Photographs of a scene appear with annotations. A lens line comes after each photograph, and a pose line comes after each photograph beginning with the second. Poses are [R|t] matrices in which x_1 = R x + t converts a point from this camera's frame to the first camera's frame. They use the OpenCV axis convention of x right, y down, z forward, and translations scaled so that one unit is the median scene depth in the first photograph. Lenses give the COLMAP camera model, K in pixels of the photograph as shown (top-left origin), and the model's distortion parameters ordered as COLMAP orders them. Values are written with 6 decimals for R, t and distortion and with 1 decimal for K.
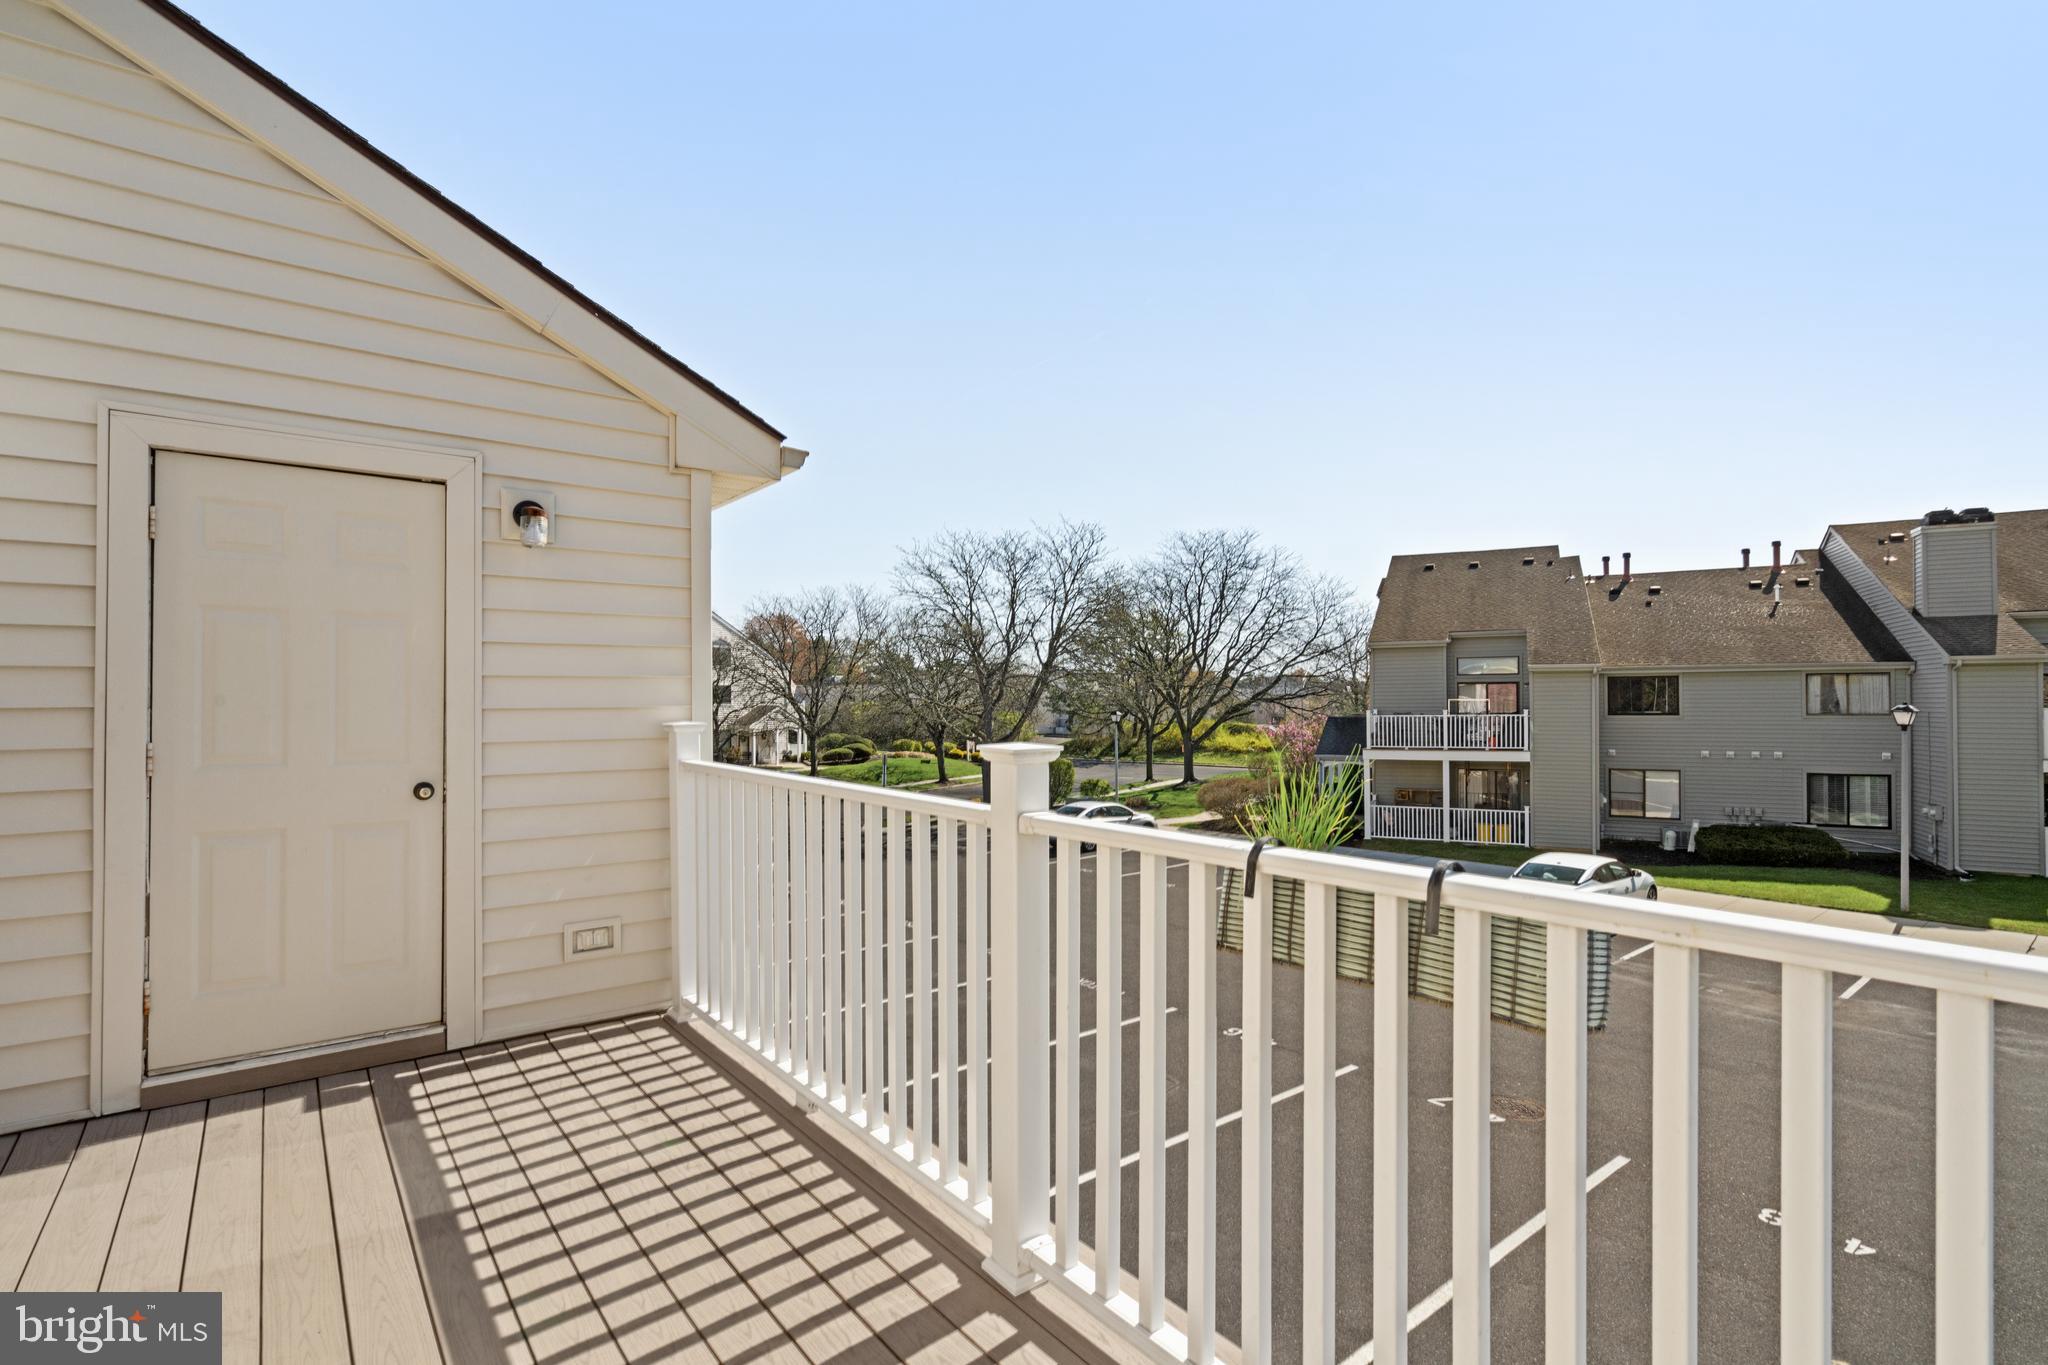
lens RADIAL K [[934.4, 0, 1007.7], [0, 934.4, 688.1], [0, 0, 1]] dist [-0.002433, 0.001373]
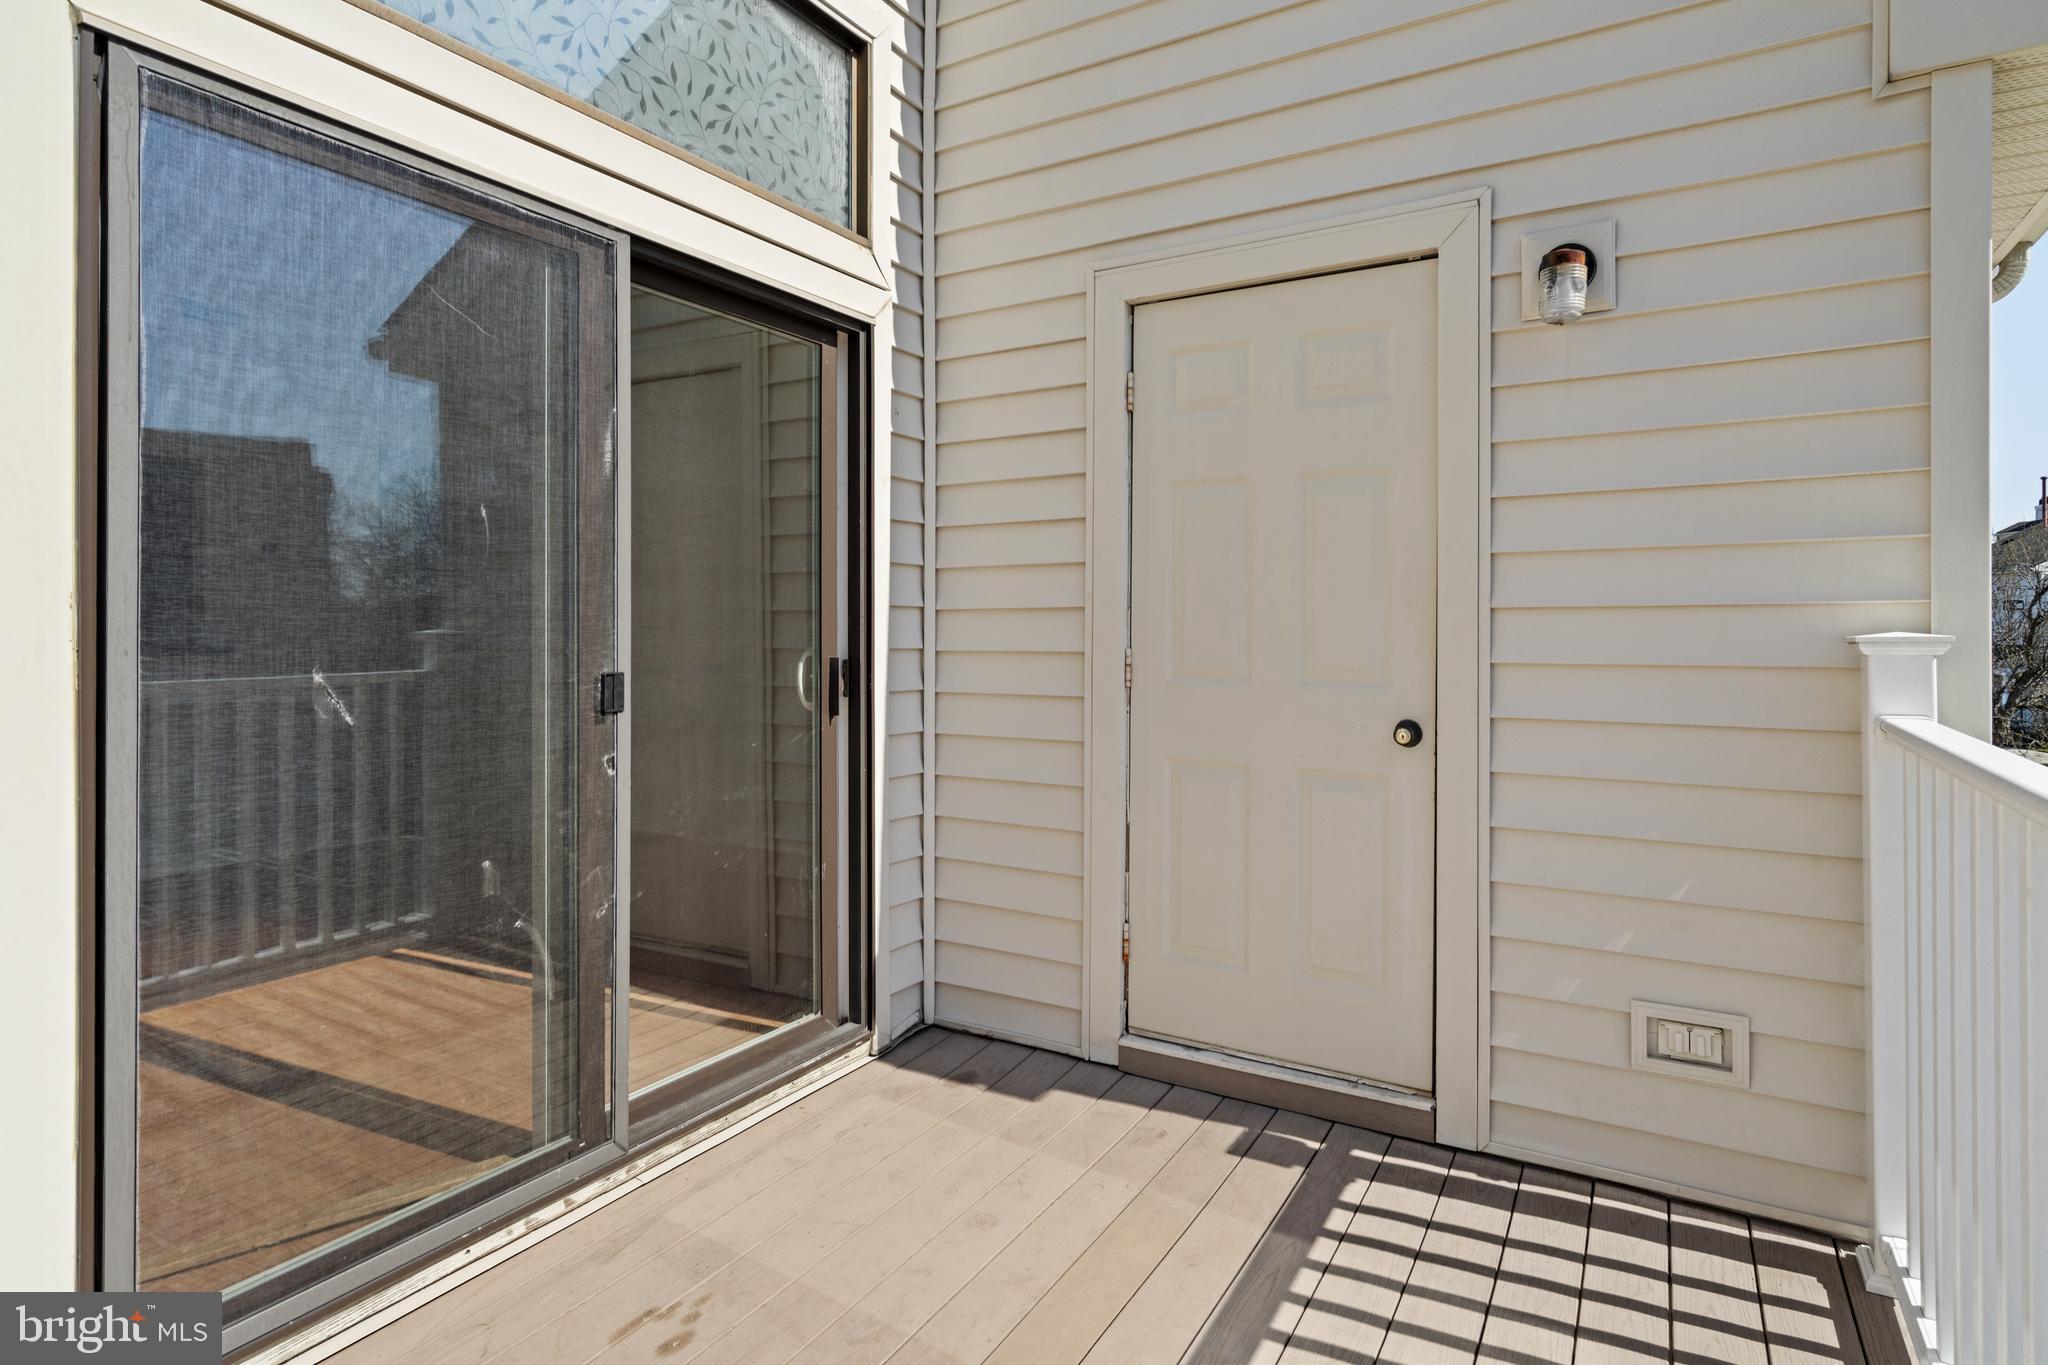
lens RADIAL K [[1102.0, 0, 1024.1], [0, 1102.0, 638.5], [0, 0, 1]] dist [-0.004064, 0.006402]
pose [[0.377347, 0.008643, -0.926032, -0.011683], [0.008438, 0.999883, 0.012771, 0.031455], [0.926034, -0.012633, 0.377230, 0.459271]]
